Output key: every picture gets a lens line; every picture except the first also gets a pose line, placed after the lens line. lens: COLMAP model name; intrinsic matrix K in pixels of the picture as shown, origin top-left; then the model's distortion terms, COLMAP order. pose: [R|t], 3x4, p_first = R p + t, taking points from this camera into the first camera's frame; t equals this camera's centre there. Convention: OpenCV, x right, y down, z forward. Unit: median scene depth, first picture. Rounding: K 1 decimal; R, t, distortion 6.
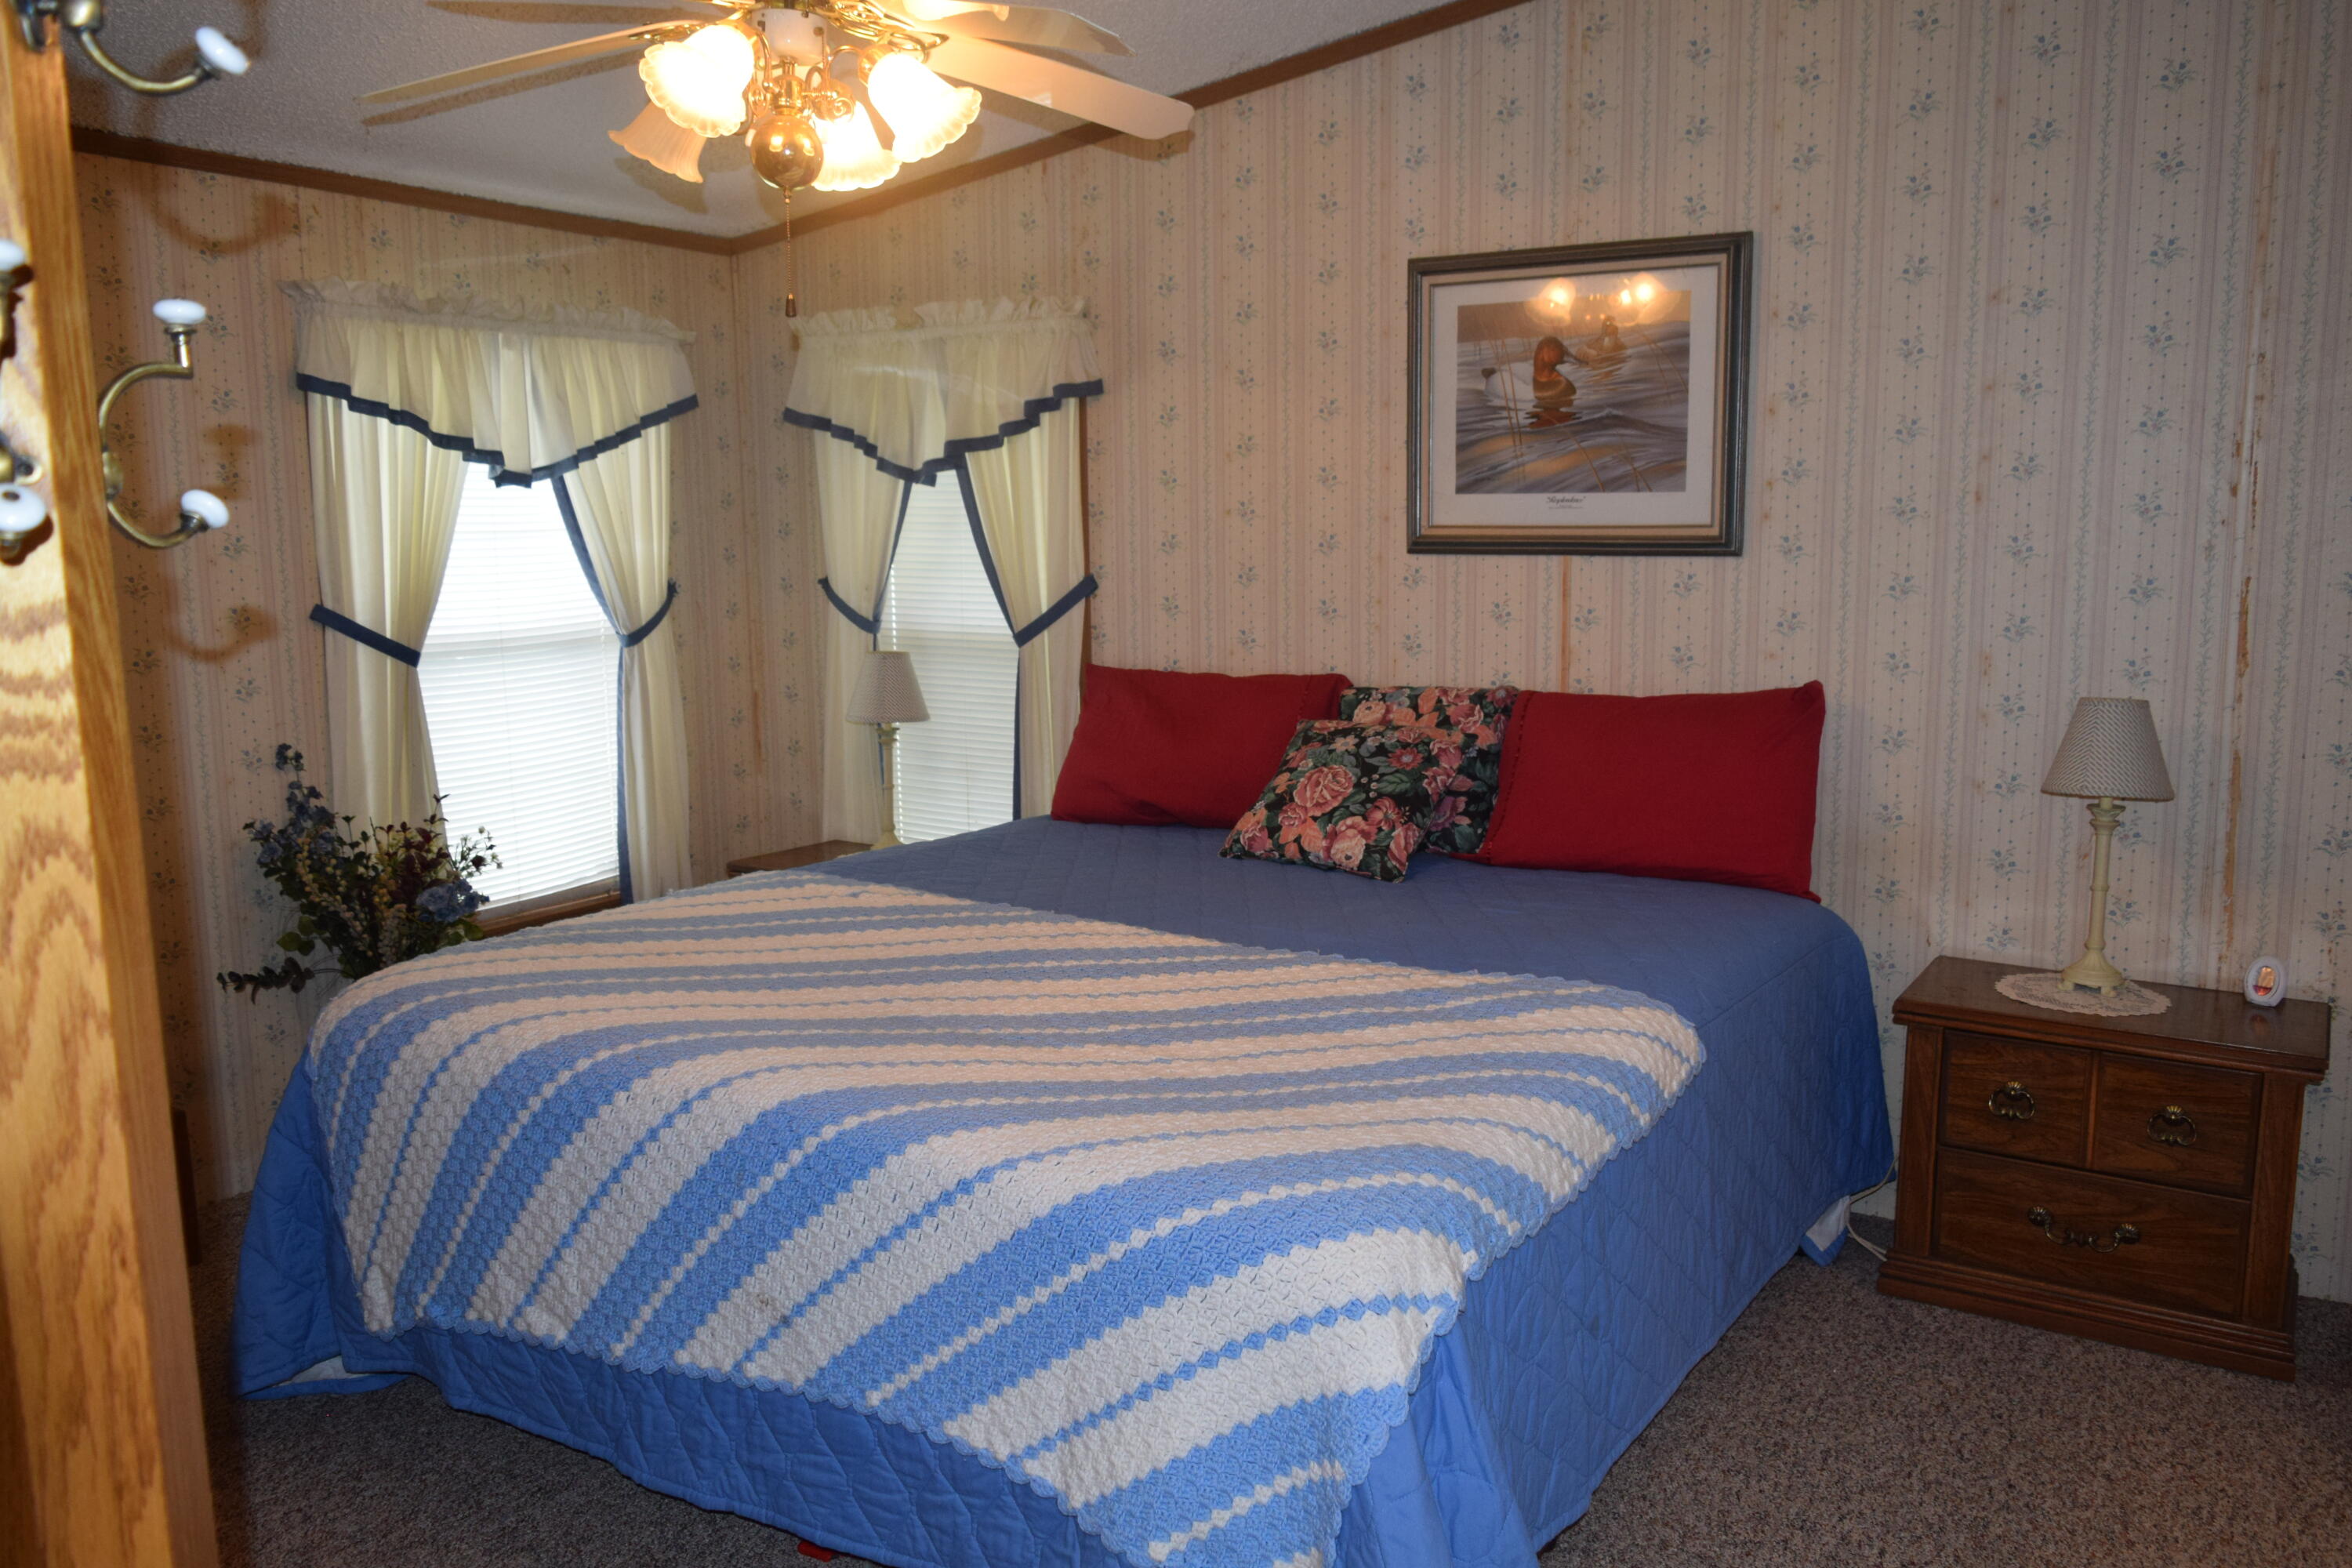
lens RADIAL K [[1822.4, 0, 1152.3], [0, 1822.4, 788.9], [0, 0, 1]] dist [-0.005747, 0.005565]
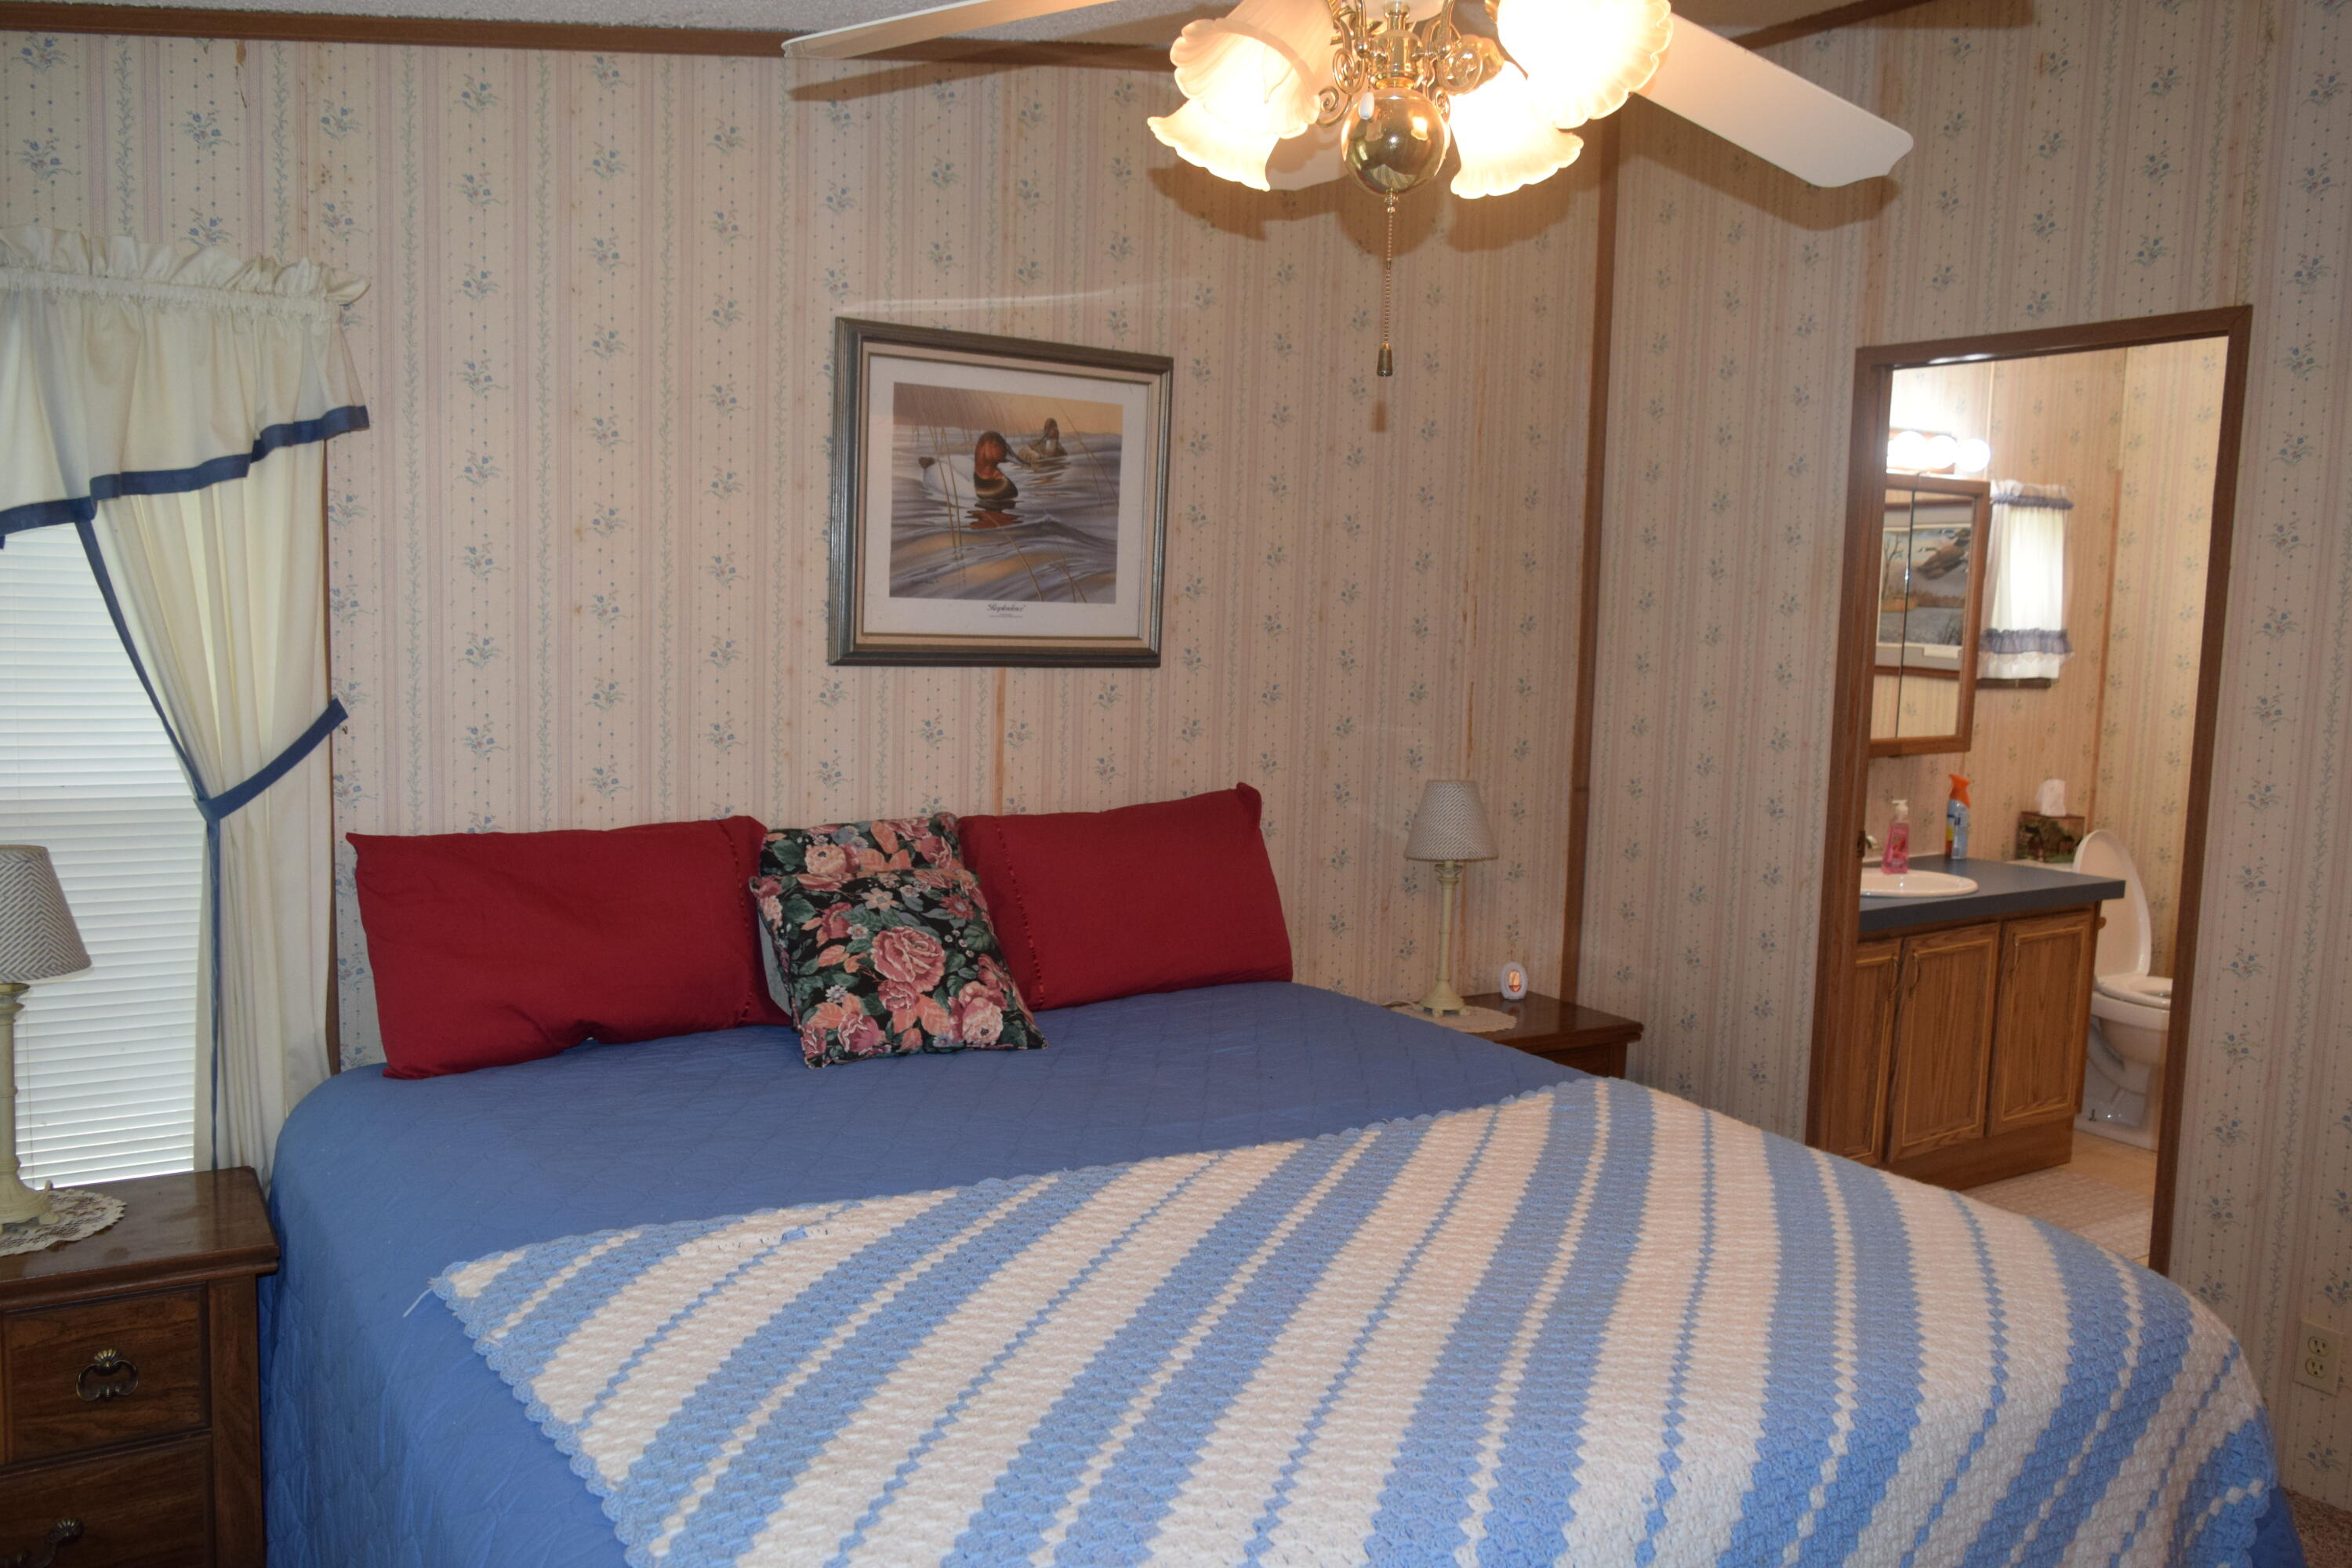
lens RADIAL K [[1822.4, 0, 1158.3], [0, 1822.4, 782.8], [0, 0, 1]] dist [-0.005747, 0.005565]
pose [[0.417824, -0.069931, 0.905833, -0.586562], [0.105387, 0.994033, 0.028129, -0.087824], [-0.902395, 0.083711, 0.422701, 0.543342]]
